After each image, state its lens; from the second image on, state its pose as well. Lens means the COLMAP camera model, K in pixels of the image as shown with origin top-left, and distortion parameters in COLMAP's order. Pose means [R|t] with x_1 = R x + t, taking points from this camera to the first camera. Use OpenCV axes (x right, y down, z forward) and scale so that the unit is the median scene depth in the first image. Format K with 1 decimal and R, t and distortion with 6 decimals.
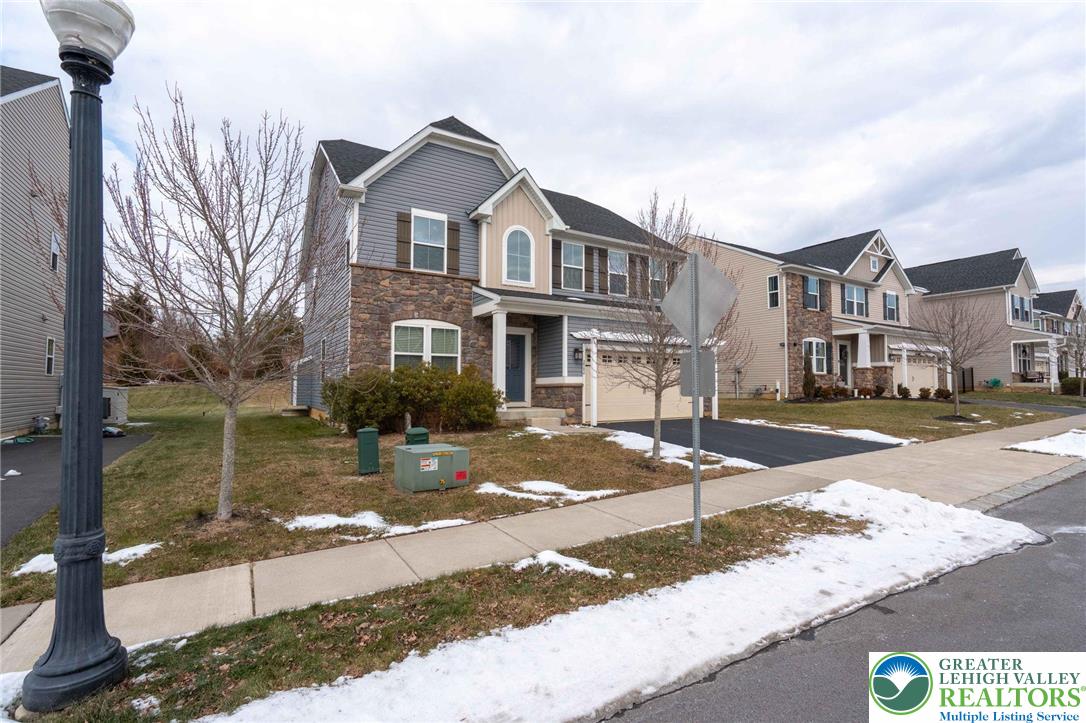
lens RADIAL K [[490.9, 0, 540.7], [0, 490.9, 367.5], [0, 0, 1]] dist [0.002419, 0.000021]
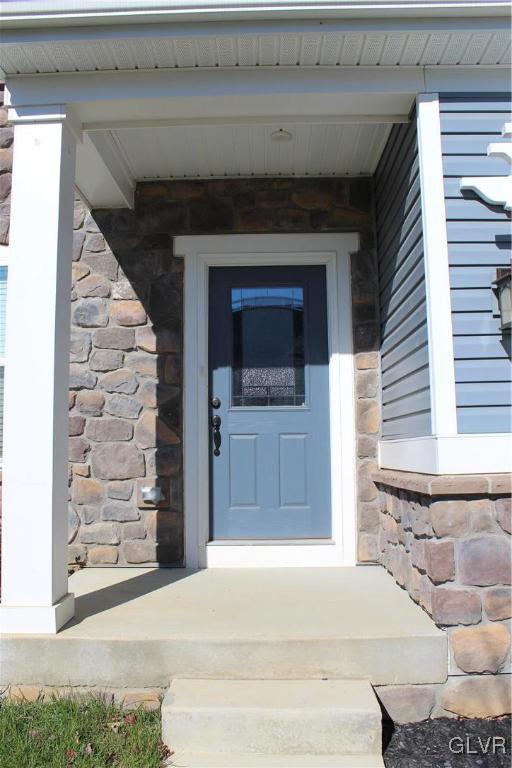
lens RADIAL K [[632.9, 0, 260.4], [0, 632.9, 383.7], [0, 0, 1]] dist [-0.058385, 0.003457]
pose [[0.838159, -0.058323, -0.542299, 0.115311], [0.031927, 0.997808, -0.057966, 0.010750], [0.544491, 0.031270, 0.838184, 0.778835]]
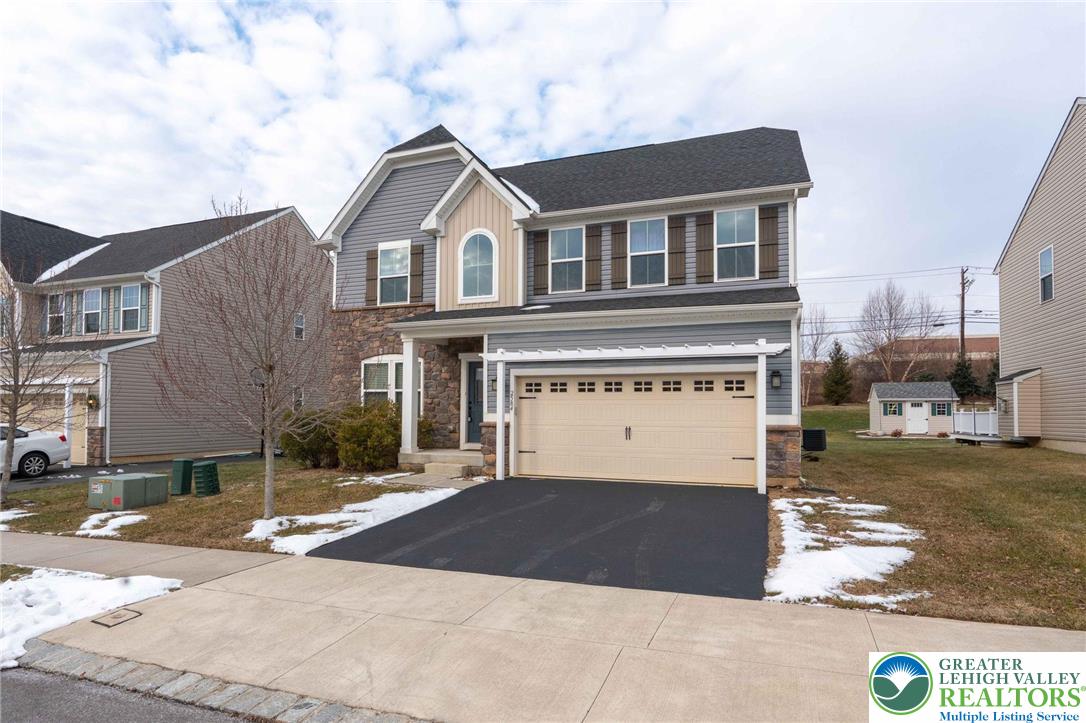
lens RADIAL K [[558.2, 0, 553.0], [0, 558.2, 406.1], [0, 0, 1]] dist [-0.002510, -0.000203]
pose [[0.628297, -0.011114, -0.777894, 0.787533], [0.020101, 0.999796, 0.001951, 0.007899], [0.777714, -0.016862, 0.628392, 0.532005]]
